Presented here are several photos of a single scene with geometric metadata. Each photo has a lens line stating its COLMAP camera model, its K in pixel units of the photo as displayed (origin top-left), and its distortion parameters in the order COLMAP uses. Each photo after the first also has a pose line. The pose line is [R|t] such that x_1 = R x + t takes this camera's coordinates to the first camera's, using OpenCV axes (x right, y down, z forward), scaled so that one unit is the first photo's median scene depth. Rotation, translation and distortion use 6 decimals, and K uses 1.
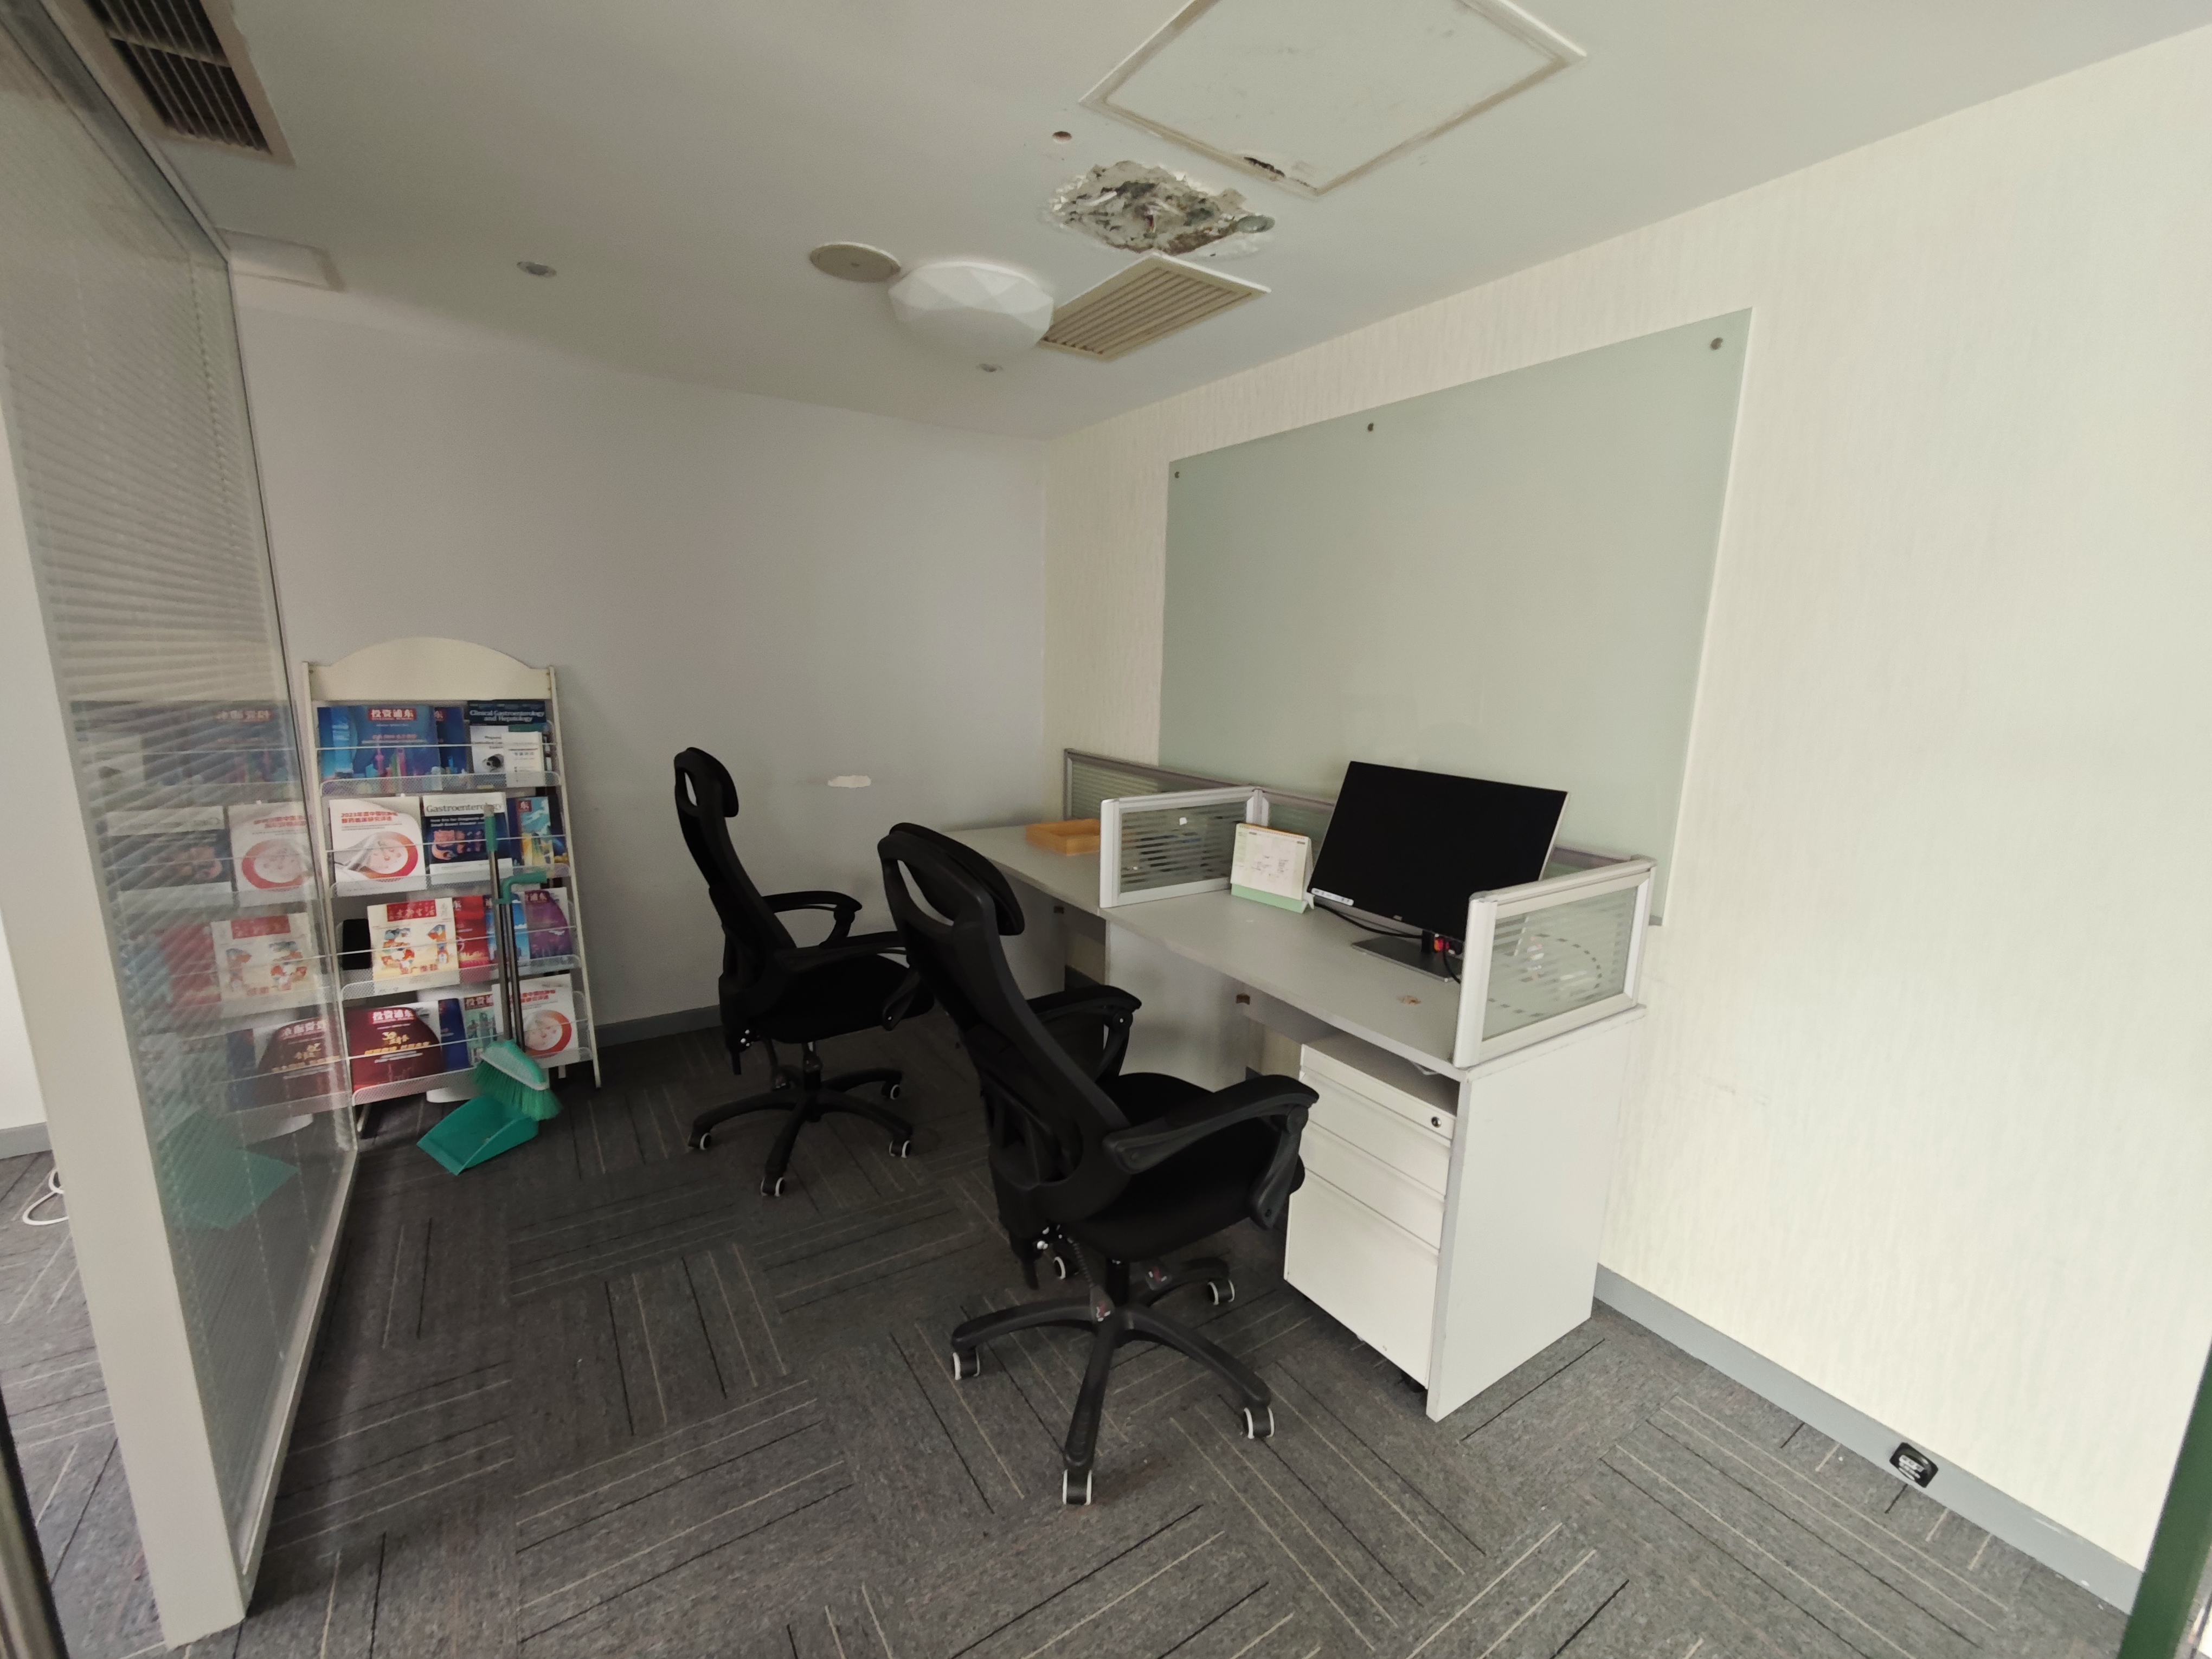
lens RADIAL K [[912.0, 0, 1125.7], [0, 912.0, 847.0], [0, 0, 1]] dist [-0.007648, 0.004949]
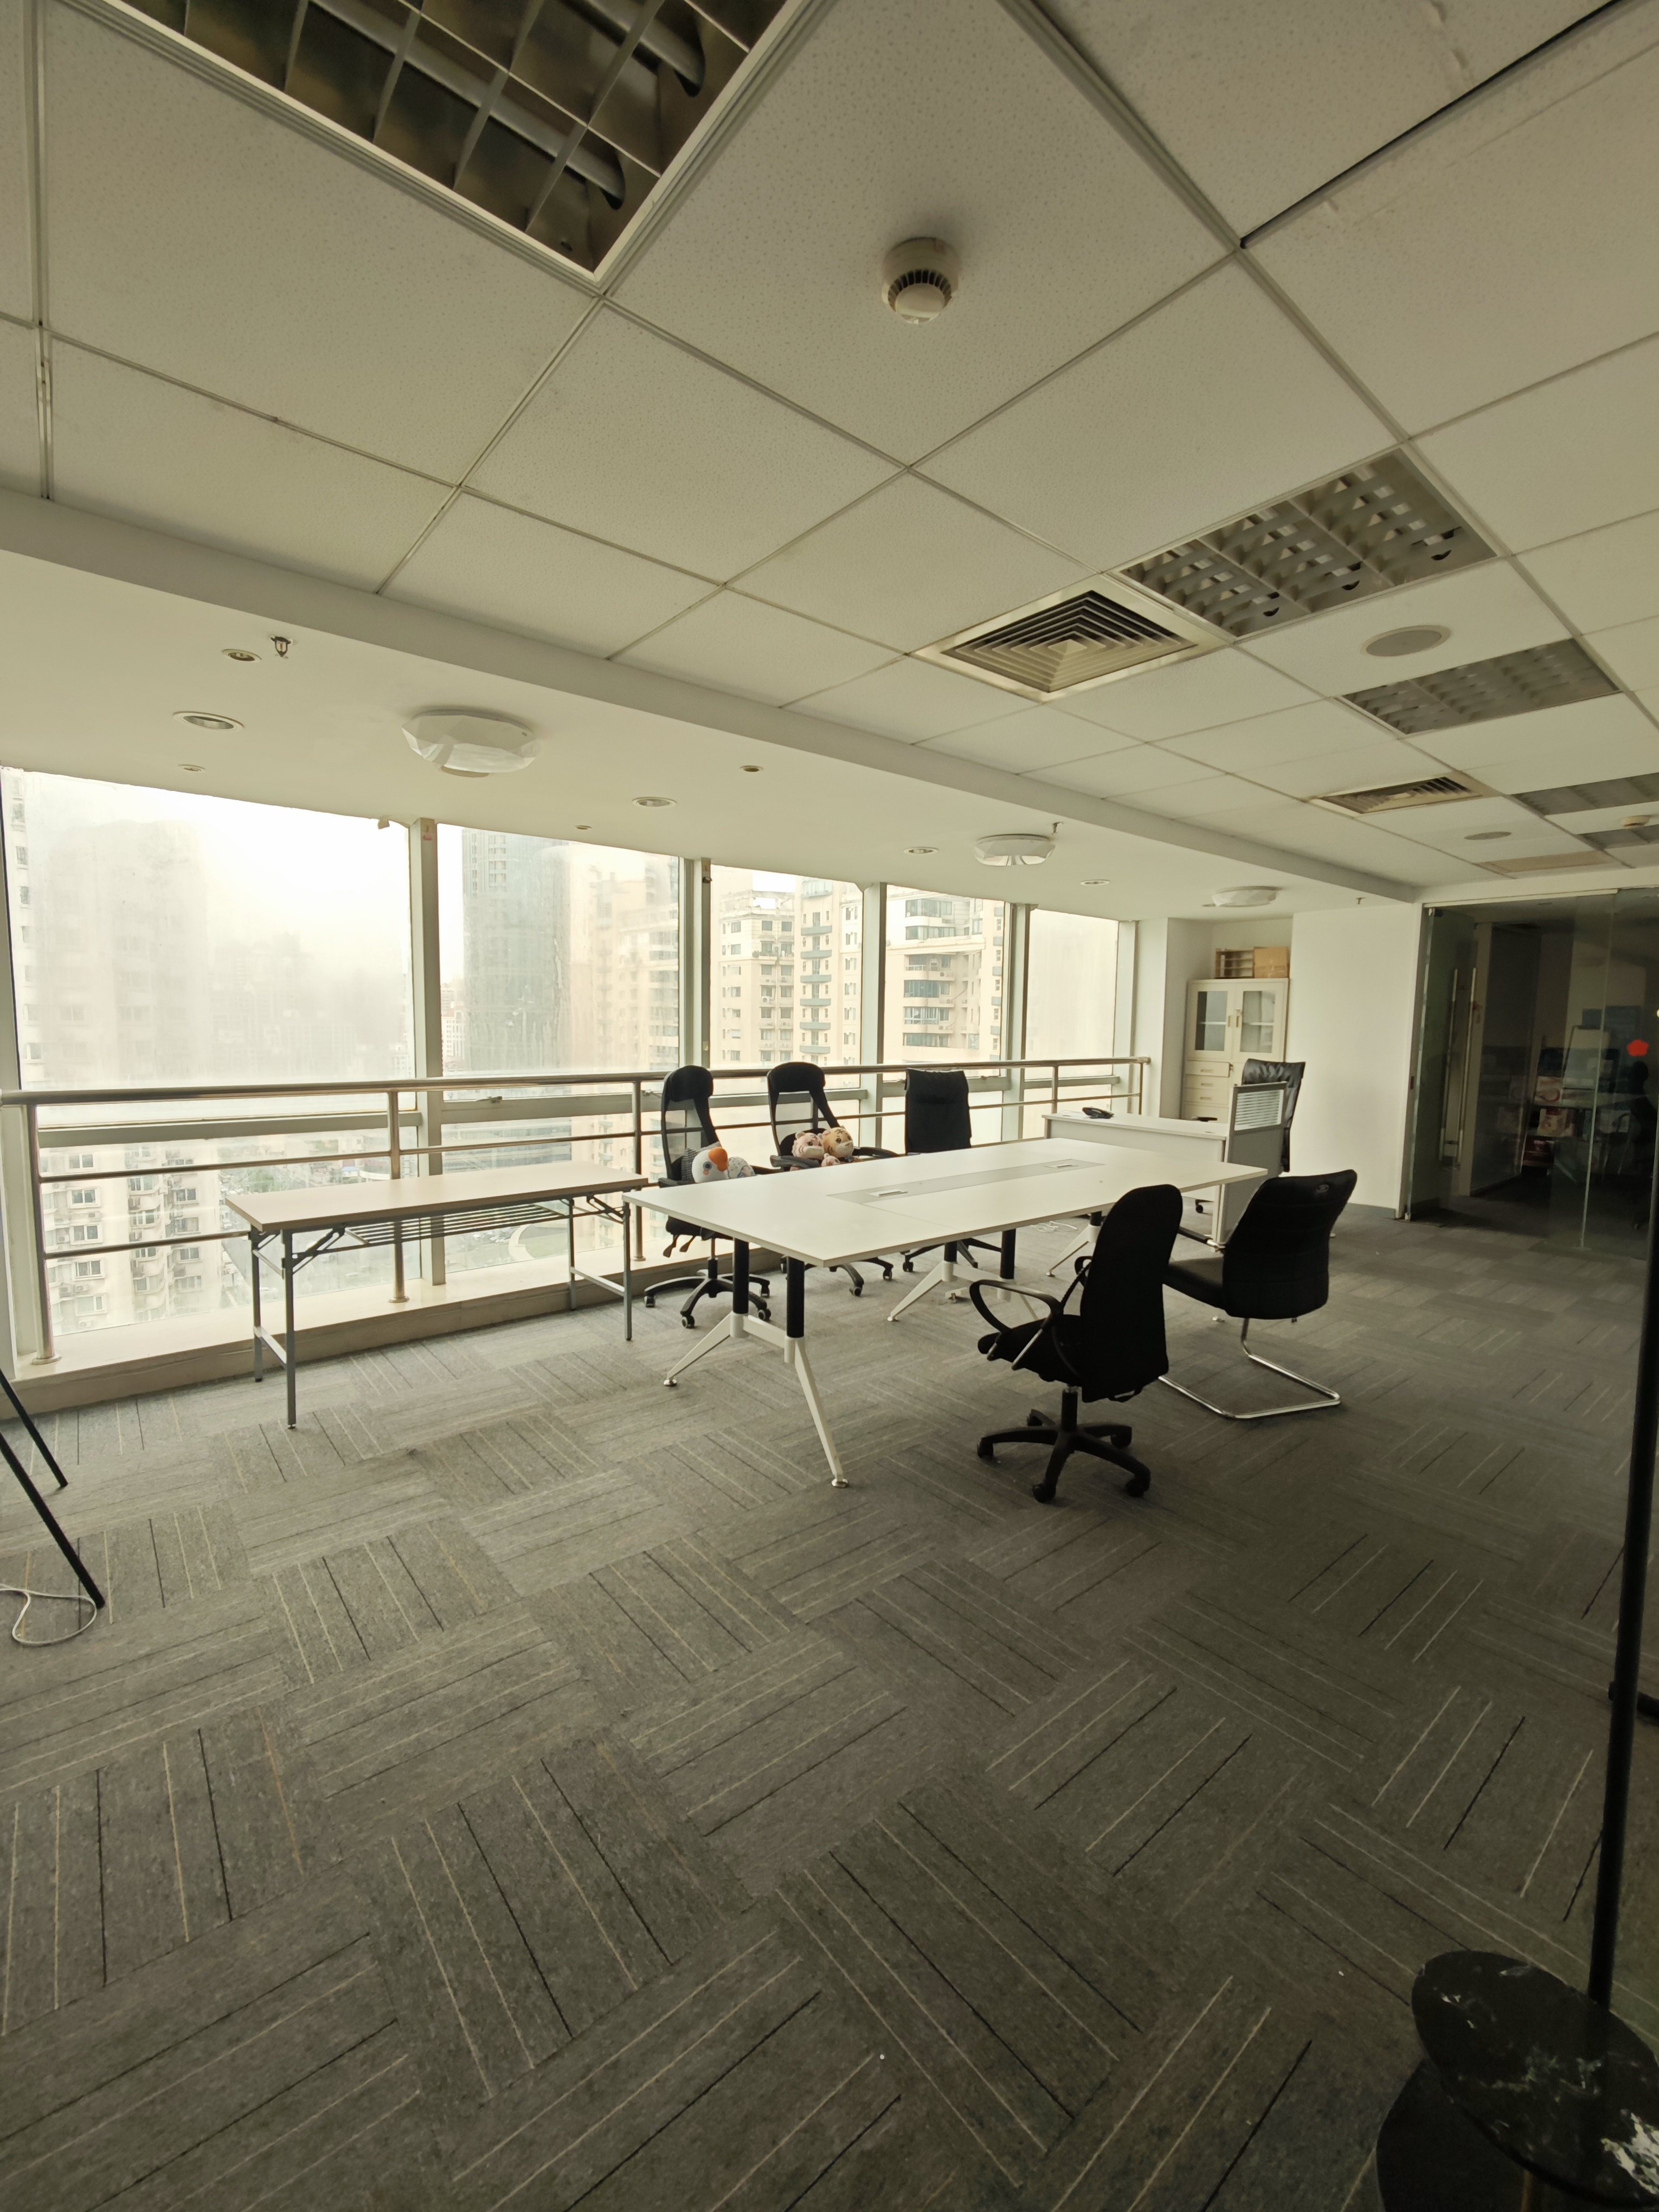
lens RADIAL K [[912.0, 0, 828.0], [0, 912.0, 1108.2], [0, 0, 1]] dist [-0.007648, 0.004949]
pose [[0.104884, 0.075605, -0.991606, 2.072978], [-0.195414, 0.979233, 0.053993, 0.375759], [0.975096, 0.188111, 0.117480, -1.823617]]
